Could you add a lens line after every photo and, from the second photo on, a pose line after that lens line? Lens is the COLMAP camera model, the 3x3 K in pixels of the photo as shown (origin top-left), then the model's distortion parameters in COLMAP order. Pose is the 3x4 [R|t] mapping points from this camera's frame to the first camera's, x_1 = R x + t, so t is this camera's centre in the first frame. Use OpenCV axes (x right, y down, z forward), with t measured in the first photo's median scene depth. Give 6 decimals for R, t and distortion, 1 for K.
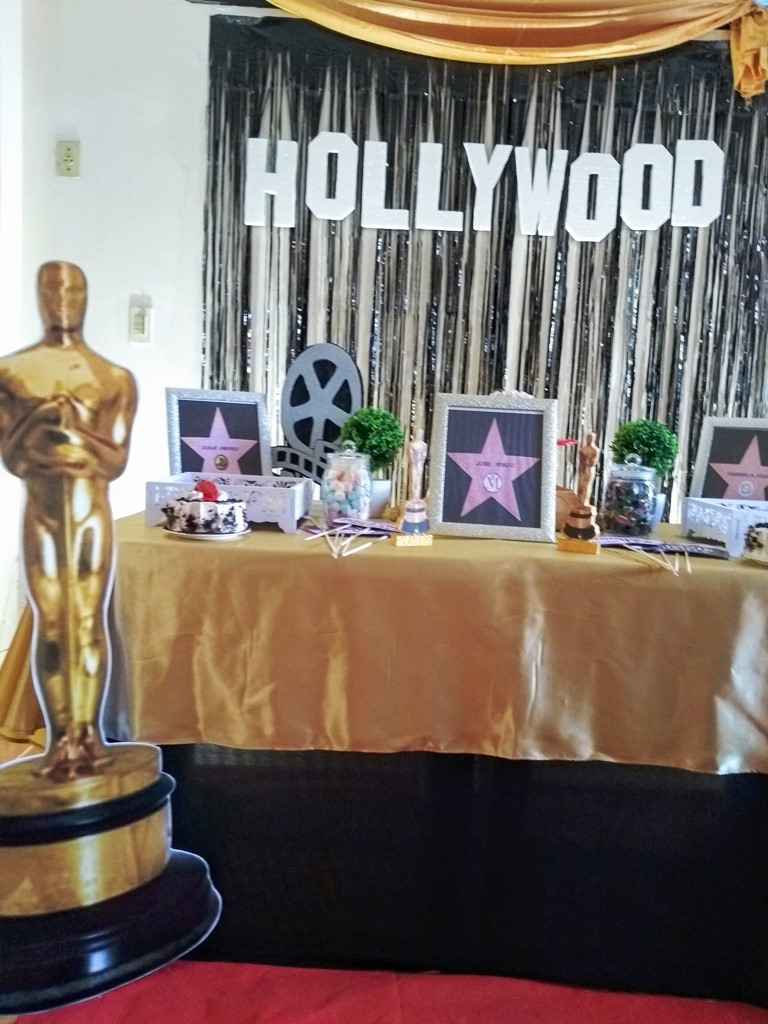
lens RADIAL K [[812.5, 0, 384.0], [0, 812.5, 512.0], [0, 0, 1]] dist [-0.034584, 0.000298]
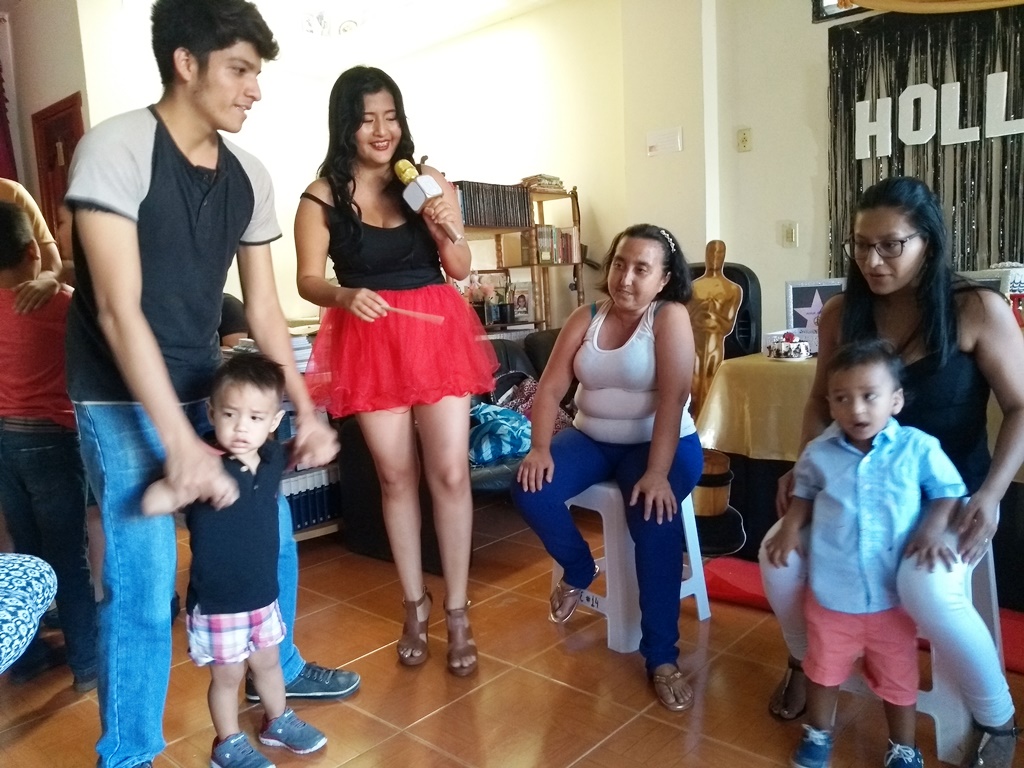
lens RADIAL K [[827.1, 0, 512.0], [0, 827.1, 384.0], [0, 0, 1]] dist [0.032837, 0.002130]
pose [[0.734888, 0.013635, -0.678051, 0.426203], [0.010268, 0.999460, 0.031228, 0.012414], [0.678111, -0.029911, 0.734351, -0.608903]]
